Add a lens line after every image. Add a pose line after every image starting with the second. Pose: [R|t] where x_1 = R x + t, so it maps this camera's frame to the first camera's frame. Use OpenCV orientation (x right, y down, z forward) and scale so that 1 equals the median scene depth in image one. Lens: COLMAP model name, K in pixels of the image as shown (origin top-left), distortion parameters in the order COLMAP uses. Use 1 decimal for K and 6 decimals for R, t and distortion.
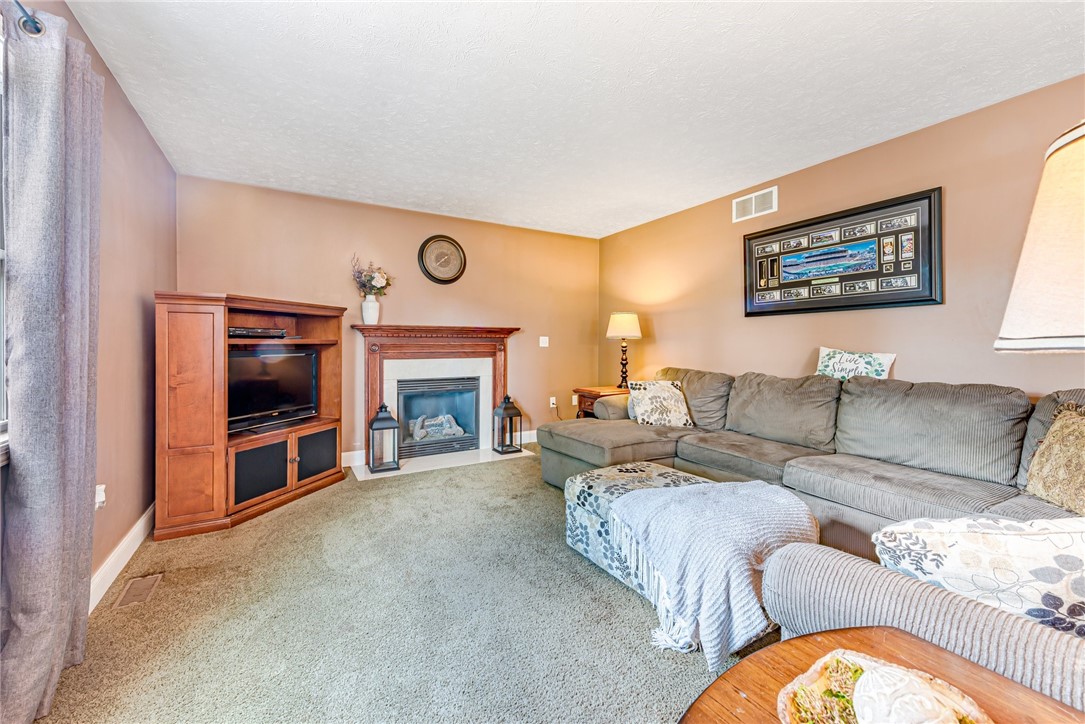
lens RADIAL K [[433.9, 0, 539.4], [0, 433.9, 351.0], [0, 0, 1]] dist [0.001642, 0.000076]
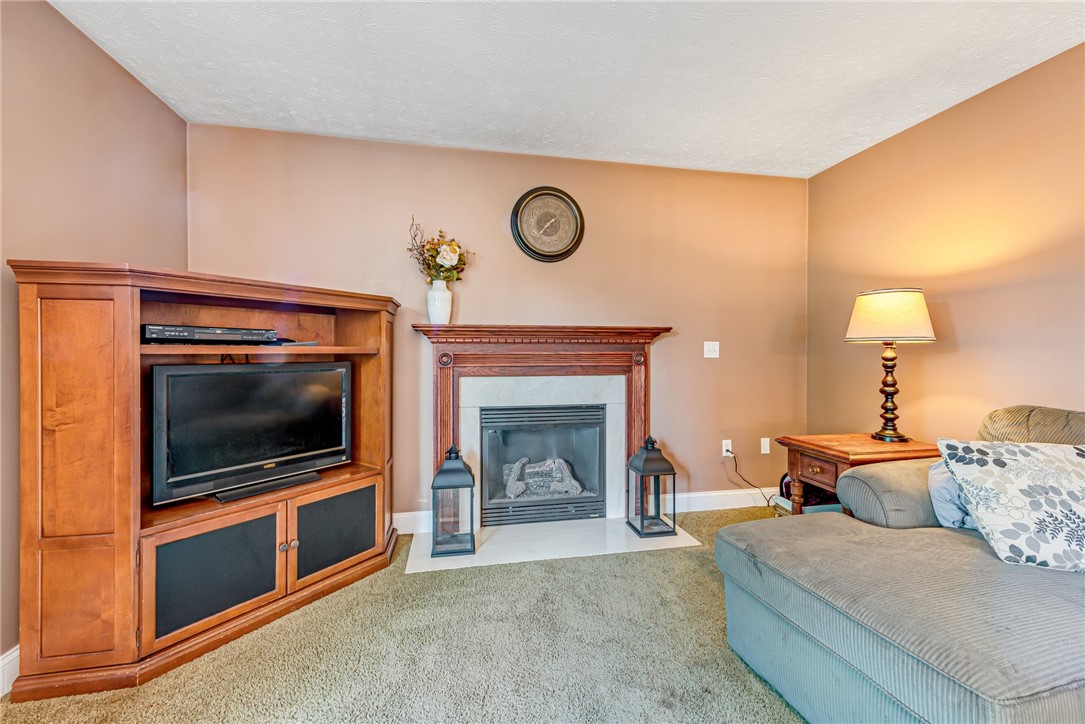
lens RADIAL K [[433.9, 0, 539.4], [0, 433.9, 351.0], [0, 0, 1]] dist [0.001642, 0.000076]
pose [[0.948008, -0.003361, -0.318228, -0.029772], [-0.003800, 0.999753, -0.021878, -0.006141], [0.318223, 0.021950, 0.947762, 0.399206]]
